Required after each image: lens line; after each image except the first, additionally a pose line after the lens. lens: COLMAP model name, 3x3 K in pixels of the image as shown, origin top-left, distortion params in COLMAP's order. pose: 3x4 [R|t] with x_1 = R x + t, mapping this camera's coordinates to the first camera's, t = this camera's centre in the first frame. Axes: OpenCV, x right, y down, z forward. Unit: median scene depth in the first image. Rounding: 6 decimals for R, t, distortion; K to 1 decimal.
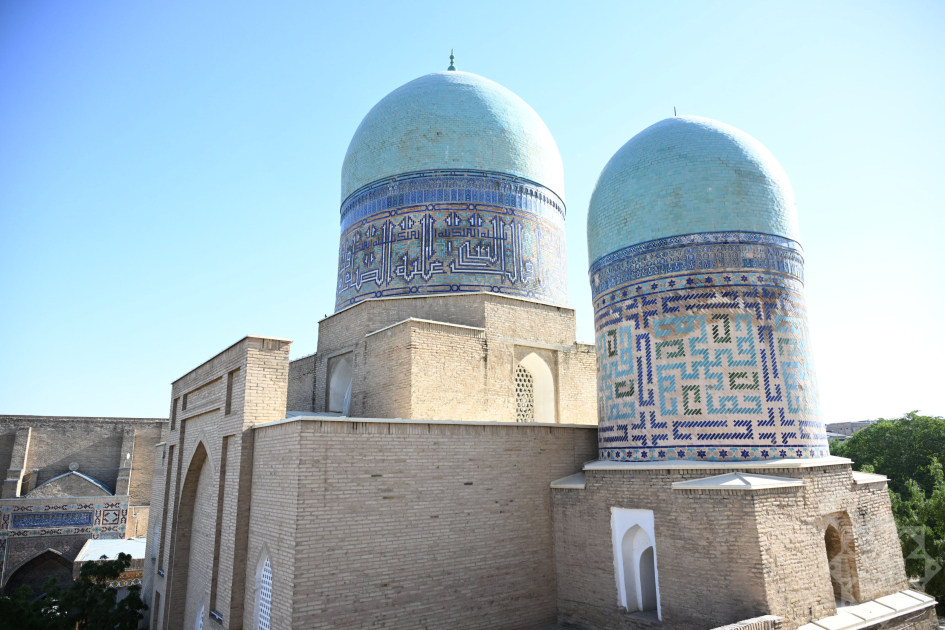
lens RADIAL K [[618.1, 0, 472.8], [0, 618.1, 318.2], [0, 0, 1]] dist [-0.008721, -0.000442]
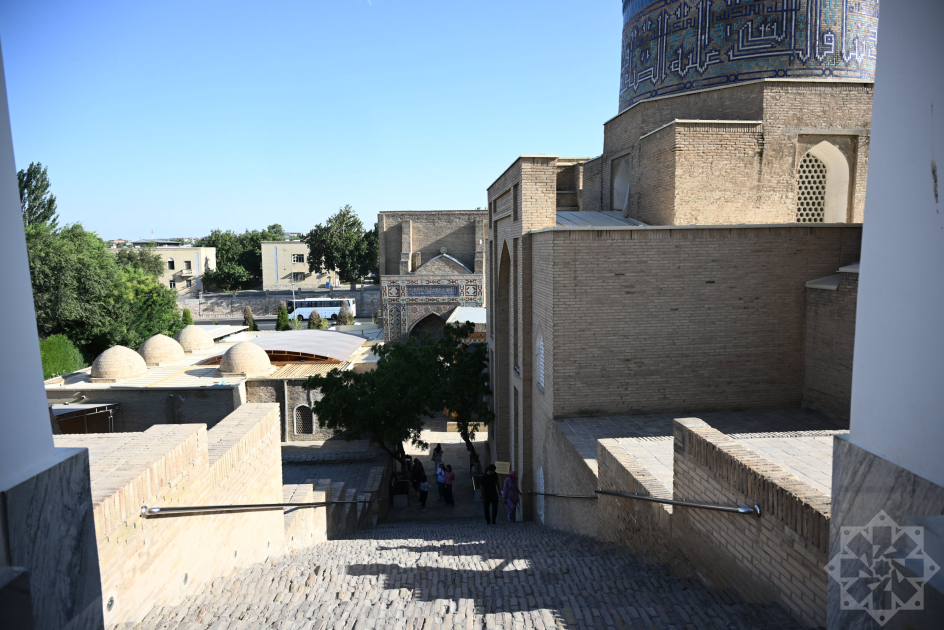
lens RADIAL K [[617.4, 0, 471.8], [0, 617.4, 312.1], [0, 0, 1]] dist [-0.008721, -0.000442]
pose [[0.860674, 0.055541, -0.506118, 0.127165], [0.117929, 0.945257, 0.304273, -0.044589], [0.495312, -0.321566, 0.807008, -0.076795]]
